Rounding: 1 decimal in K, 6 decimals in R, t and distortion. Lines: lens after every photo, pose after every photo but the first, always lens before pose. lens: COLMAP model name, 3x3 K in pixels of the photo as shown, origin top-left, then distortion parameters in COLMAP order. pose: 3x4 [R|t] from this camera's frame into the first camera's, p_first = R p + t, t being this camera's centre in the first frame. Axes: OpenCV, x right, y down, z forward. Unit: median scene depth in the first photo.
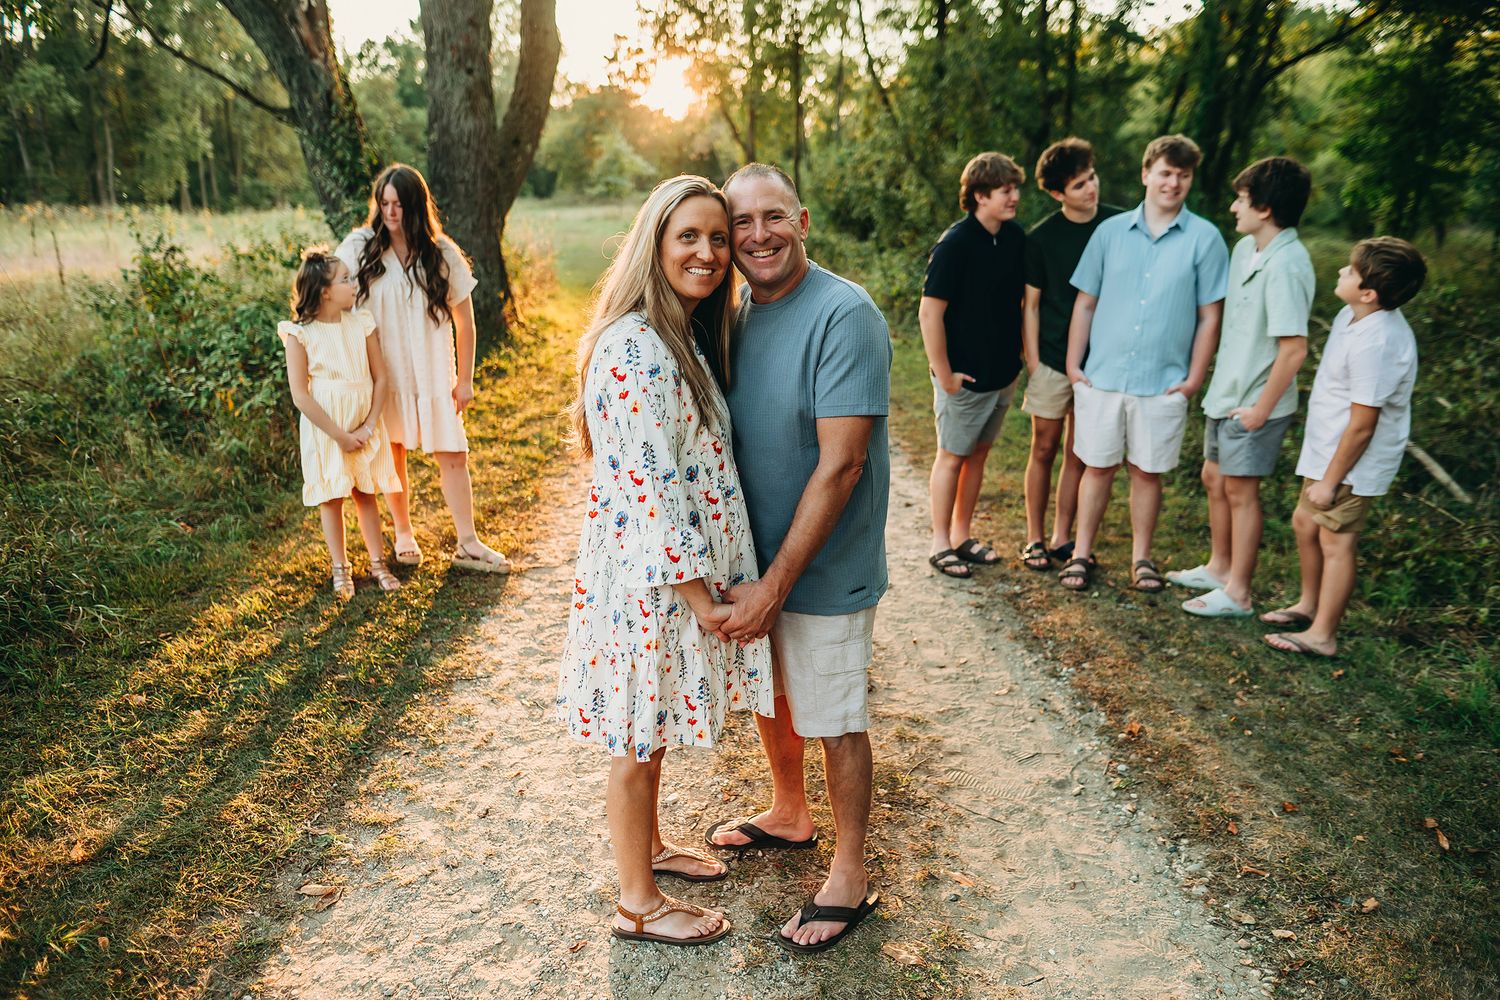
lens RADIAL K [[1035.9, 0, 748.4], [0, 1035.9, 500.8], [0, 0, 1]] dist [-0.056469, 0.050694]
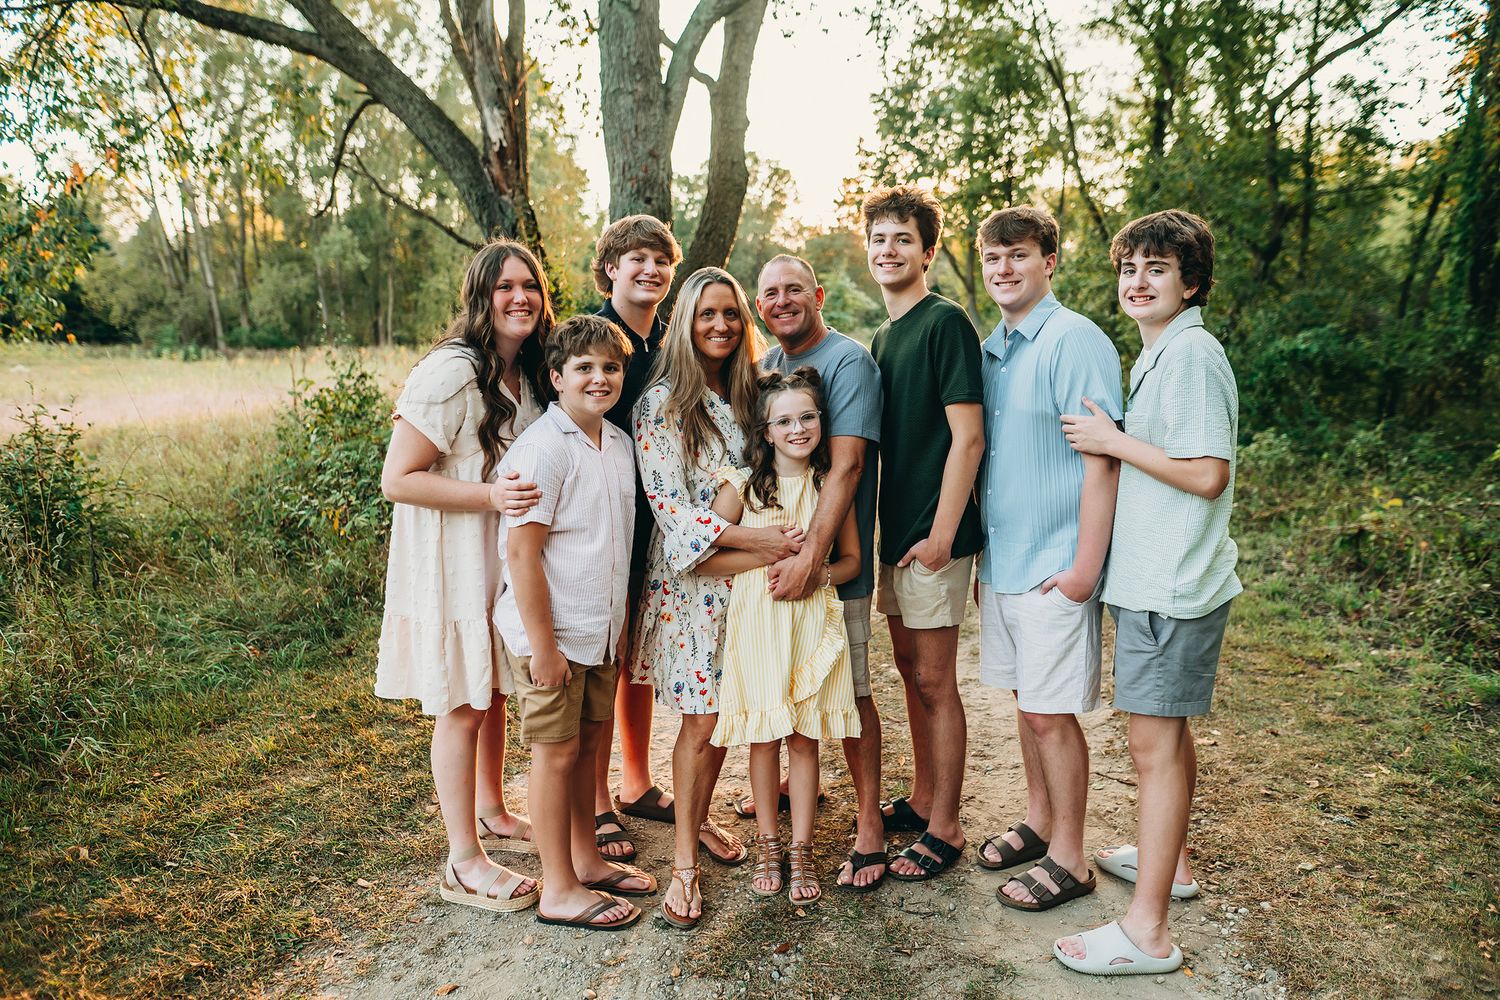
lens RADIAL K [[1035.9, 0, 754.9], [0, 1035.9, 501.4], [0, 0, 1]] dist [-0.056469, 0.050694]
pose [[0.977587, 0.013071, -0.210127, 0.032099], [-0.039310, 0.991851, -0.121185, -0.004794], [0.206830, 0.126728, 0.970135, 0.051152]]
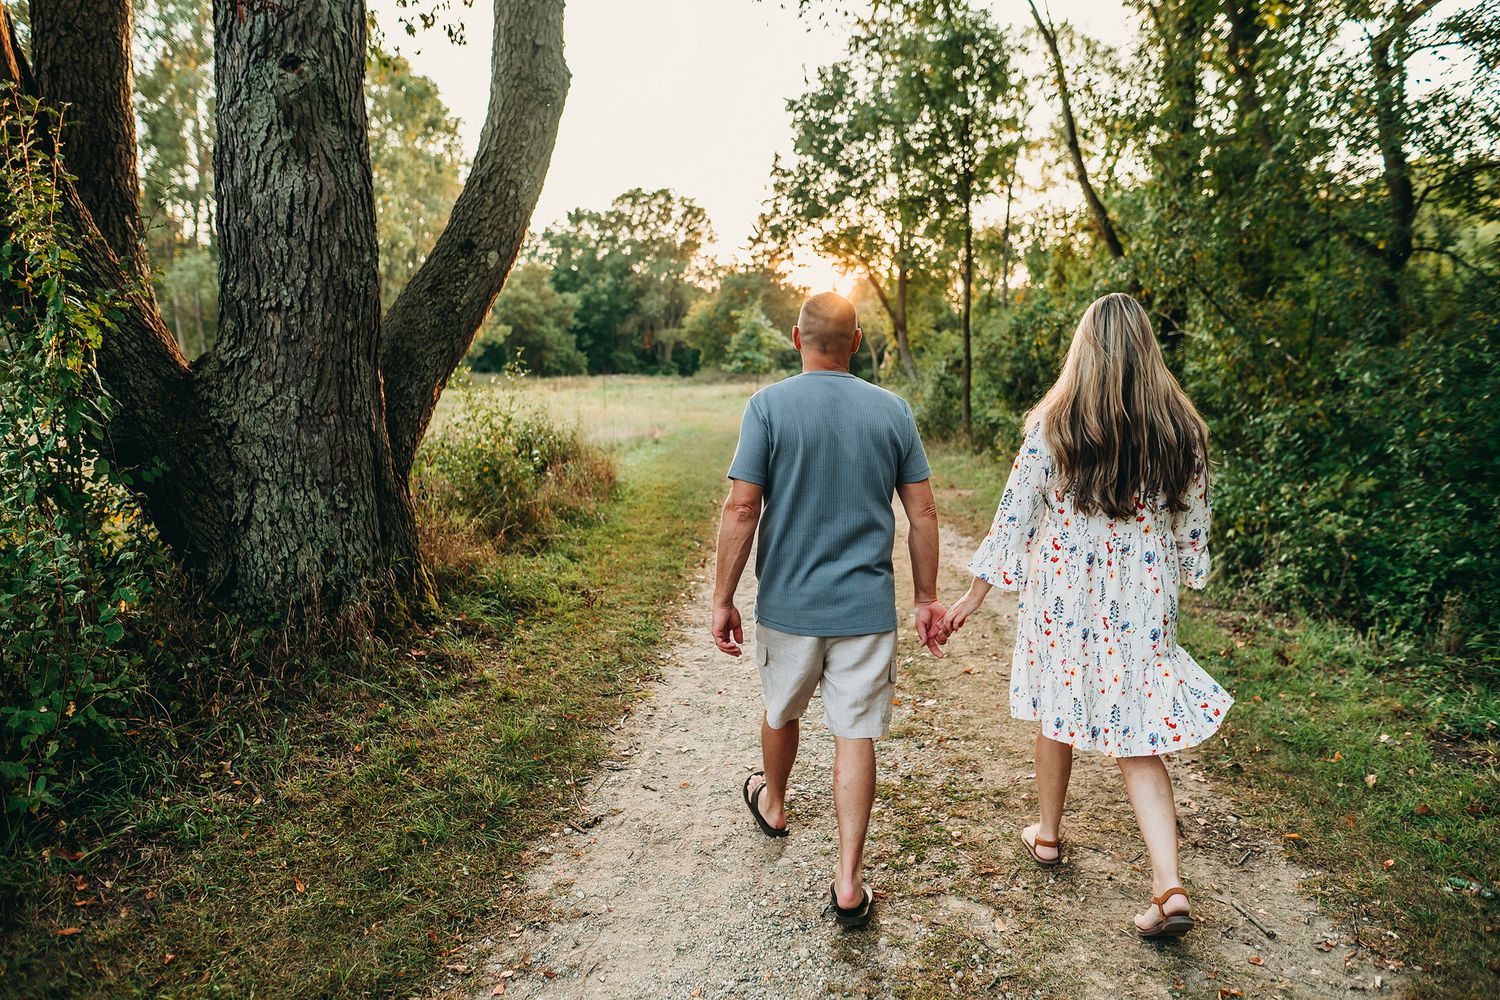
lens RADIAL K [[1035.9, 0, 736.8], [0, 1035.9, 493.5], [0, 0, 1]] dist [-0.056469, 0.050694]
pose [[0.988895, 0.004793, -0.148541, -0.012538], [-0.030275, 0.985018, -0.169772, -0.115186], [0.145502, 0.172384, 0.974224, 0.429531]]
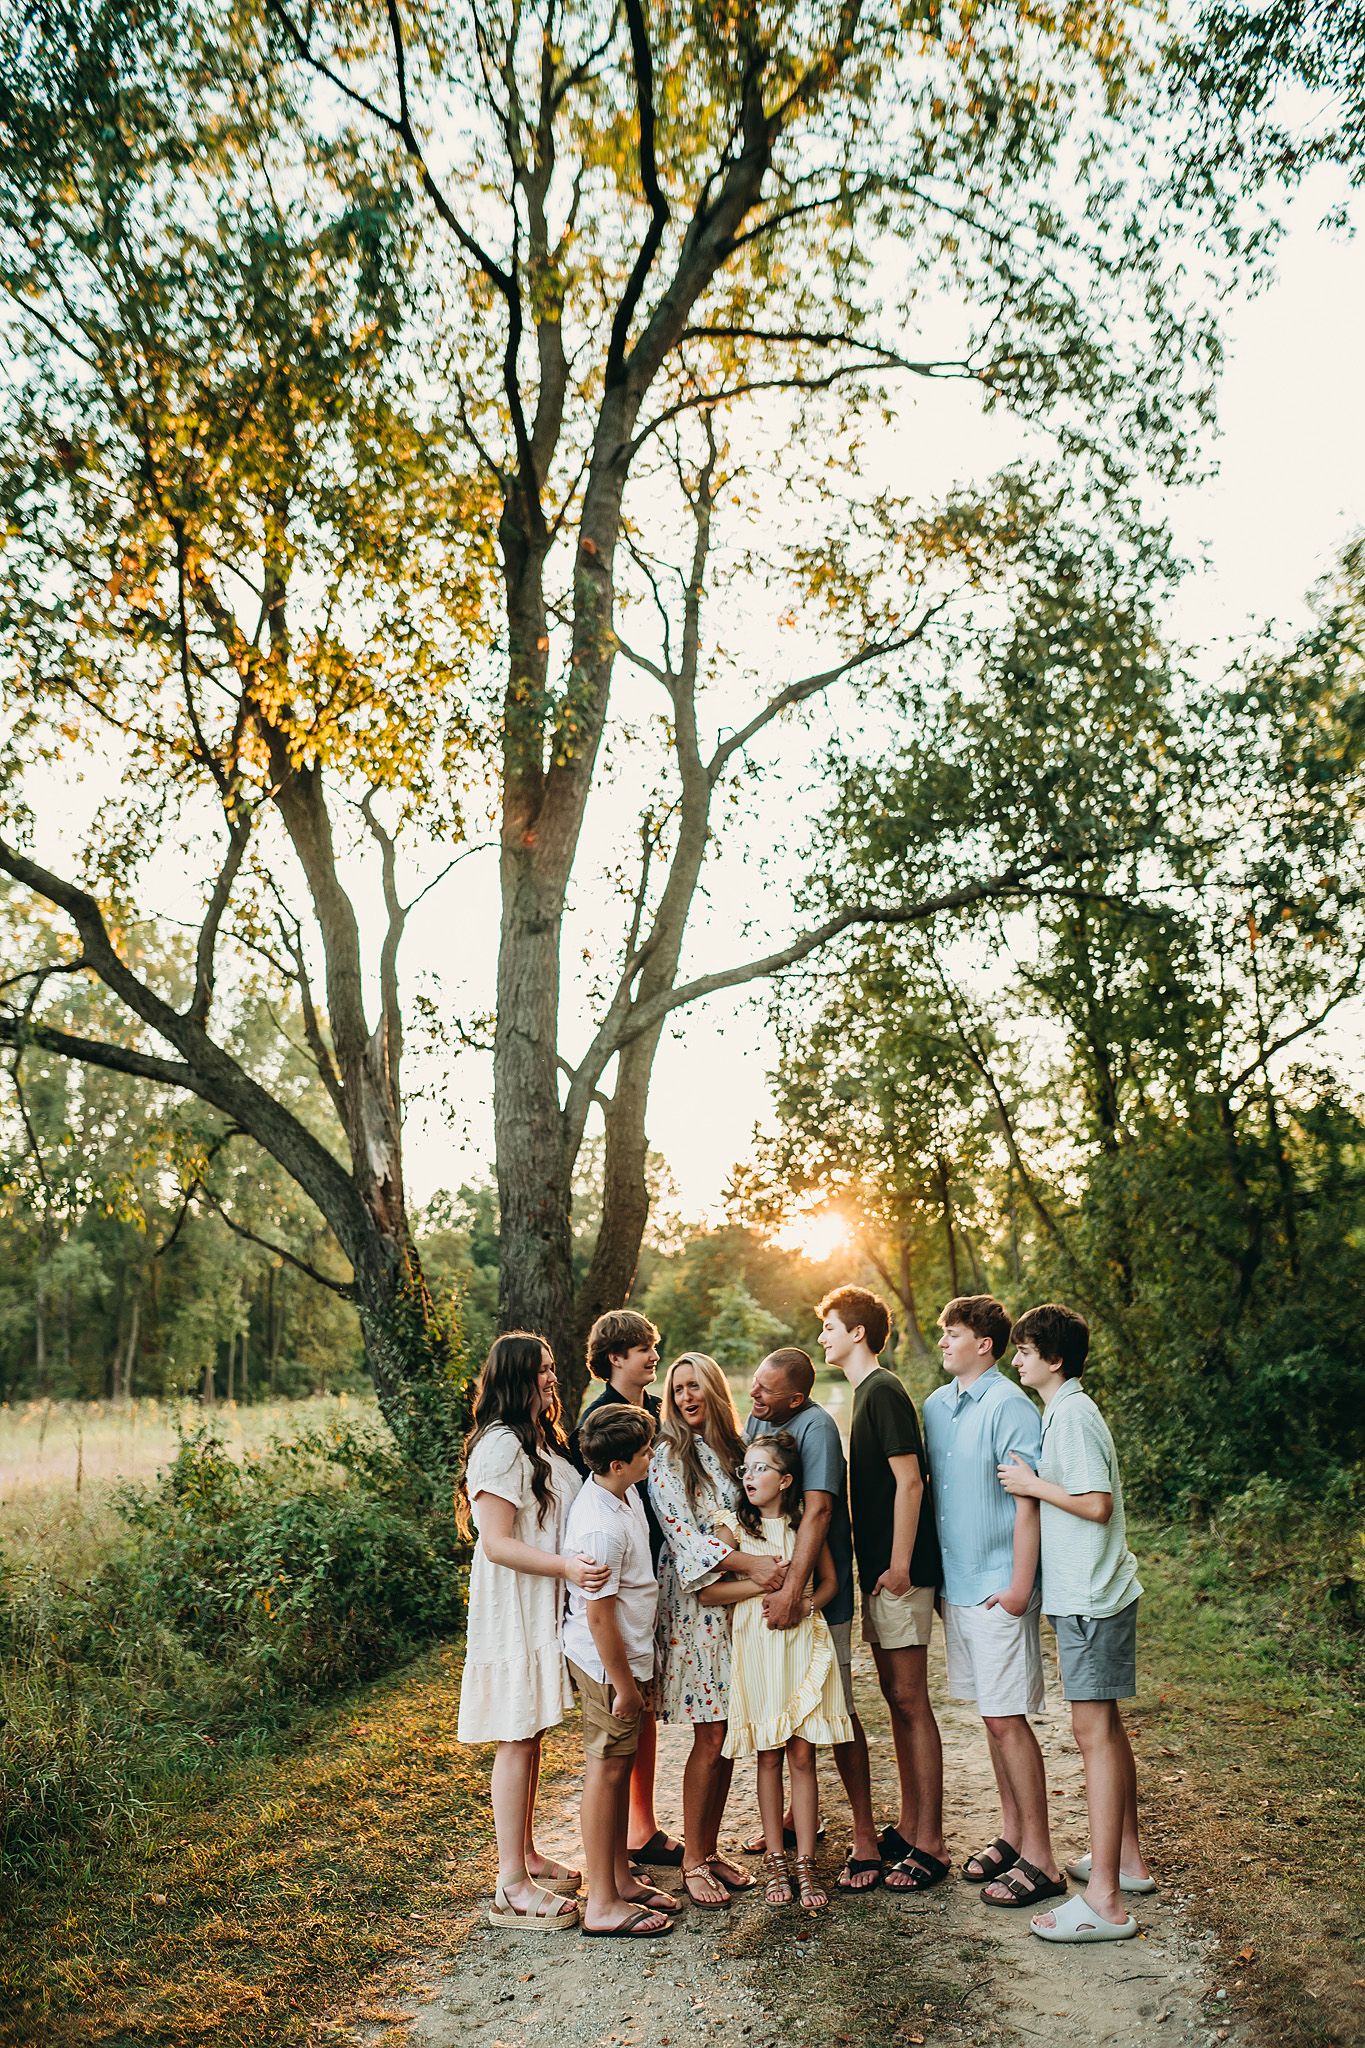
lens RADIAL K [[1414.4, 0, 672.1], [0, 1414.4, 1019.2], [0, 0, 1]] dist [-0.056469, 0.050694]
pose [[0.983889, -0.087303, -0.156017, 0.034765], [-0.002732, 0.865219, -0.501387, 0.029450], [0.178761, 0.493735, 0.851041, -0.097885]]
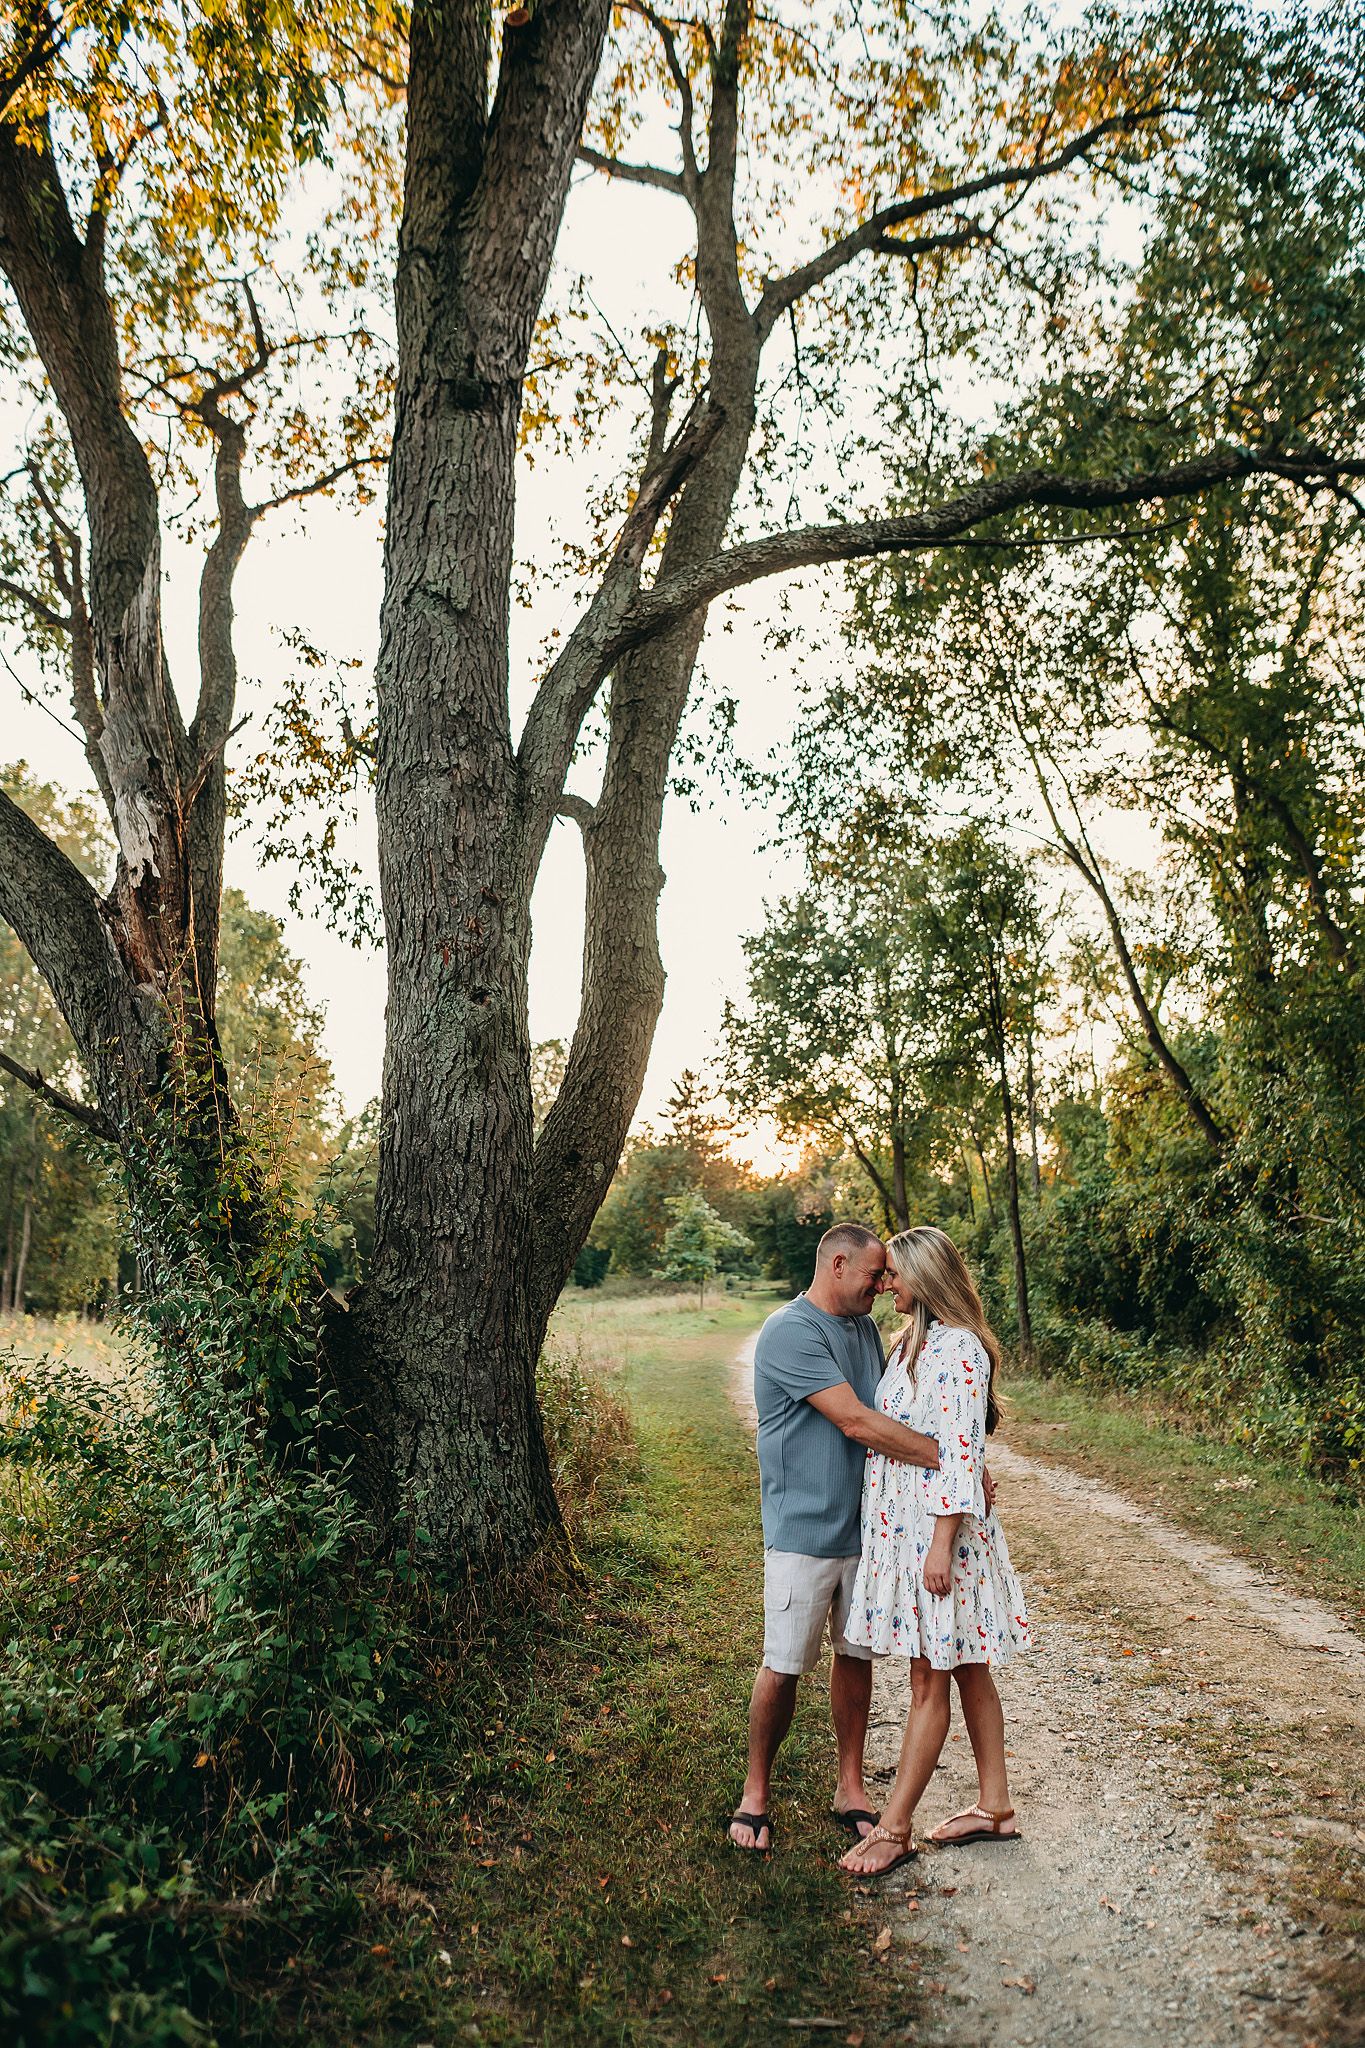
lens RADIAL K [[1414.4, 0, 672.2], [0, 1414.4, 1022.5], [0, 0, 1]] dist [-0.056469, 0.050694]
pose [[0.990752, -0.064380, -0.119436, -0.078707], [0.003782, 0.893024, -0.449994, -0.089625], [0.135629, 0.445381, 0.885009, 0.320418]]
